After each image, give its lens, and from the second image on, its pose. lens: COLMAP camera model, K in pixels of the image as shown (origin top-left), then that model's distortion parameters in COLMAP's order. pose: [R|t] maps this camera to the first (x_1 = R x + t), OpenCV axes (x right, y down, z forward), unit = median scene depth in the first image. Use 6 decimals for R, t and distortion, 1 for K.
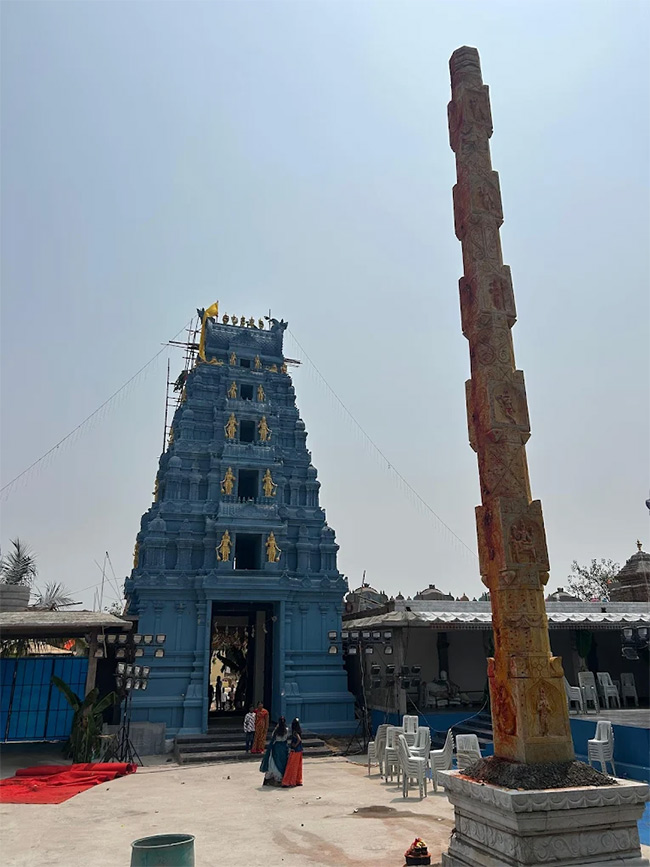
lens RADIAL K [[647.9, 0, 325.0], [0, 647.9, 433.5], [0, 0, 1]] dist [0.040718, -0.047268]
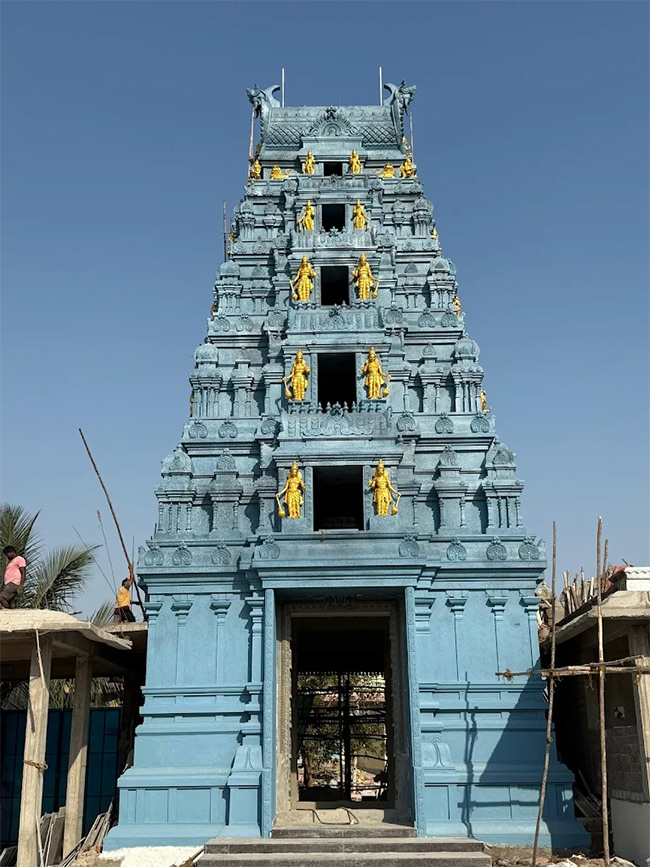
lens RADIAL K [[1012.7, 0, 325.0], [0, 1012.7, 433.5], [0, 0, 1]] dist [0.142255, -0.004070]
pose [[0.948761, -0.095165, -0.301324, 0.123039], [0.106085, 0.994155, 0.020045, 0.108043], [0.297655, -0.050984, 0.953311, 0.203143]]
